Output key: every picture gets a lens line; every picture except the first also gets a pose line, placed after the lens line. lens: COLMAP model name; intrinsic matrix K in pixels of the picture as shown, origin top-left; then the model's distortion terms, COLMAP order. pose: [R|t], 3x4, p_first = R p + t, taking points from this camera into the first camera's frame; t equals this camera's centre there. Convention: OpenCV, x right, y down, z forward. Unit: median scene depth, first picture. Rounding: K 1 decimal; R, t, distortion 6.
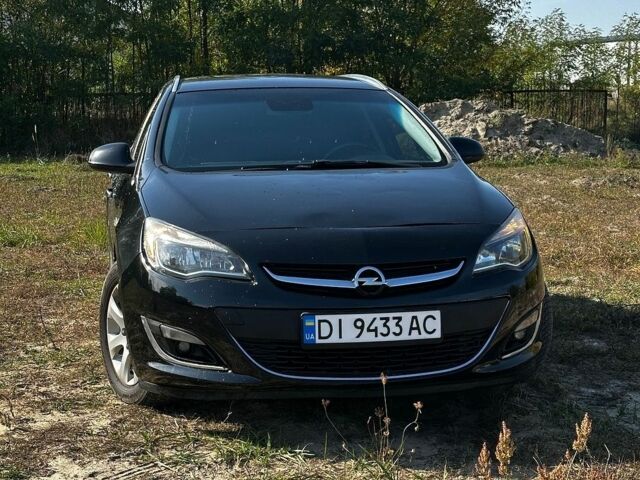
lens RADIAL K [[1160.3, 0, 324.9], [0, 1160.3, 239.1], [0, 0, 1]] dist [0.170270, -0.118229]
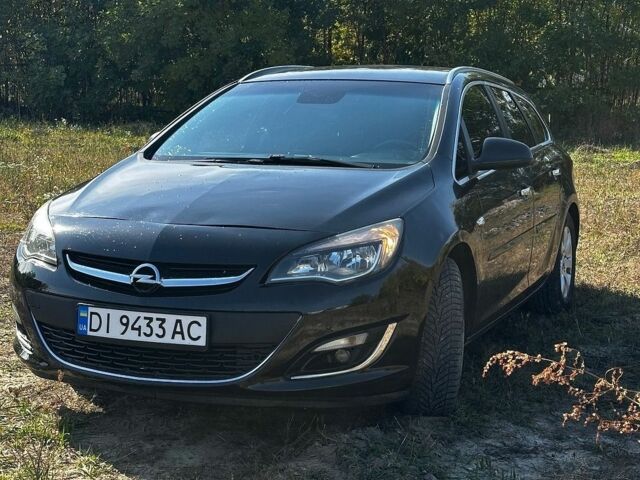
lens RADIAL K [[1160.3, 0, 324.9], [0, 1160.3, 239.1], [0, 0, 1]] dist [0.170270, -0.118229]
pose [[0.846816, 0.083029, -0.525365, 0.674320], [-0.079294, 0.996410, 0.029664, -0.037354], [0.525942, 0.016538, 0.850360, 0.250559]]
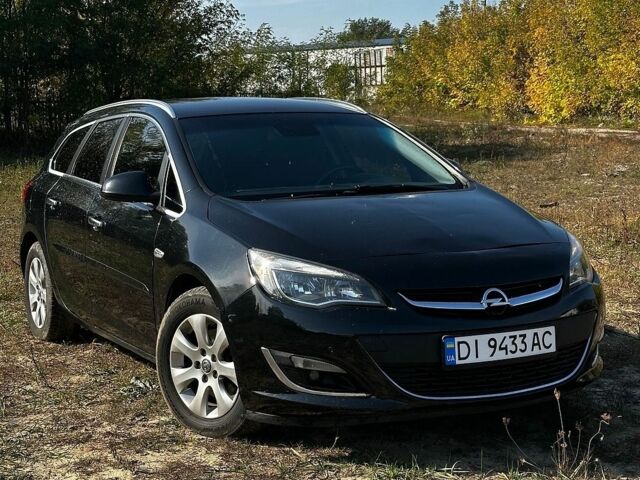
lens RADIAL K [[1160.3, 0, 324.9], [0, 1160.3, 239.1], [0, 0, 1]] dist [0.170270, -0.118229]
pose [[0.959101, -0.037040, 0.280631, -0.403877], [0.038484, 0.999259, 0.000365, -0.027021], [-0.280437, 0.010449, 0.959816, 0.028886]]
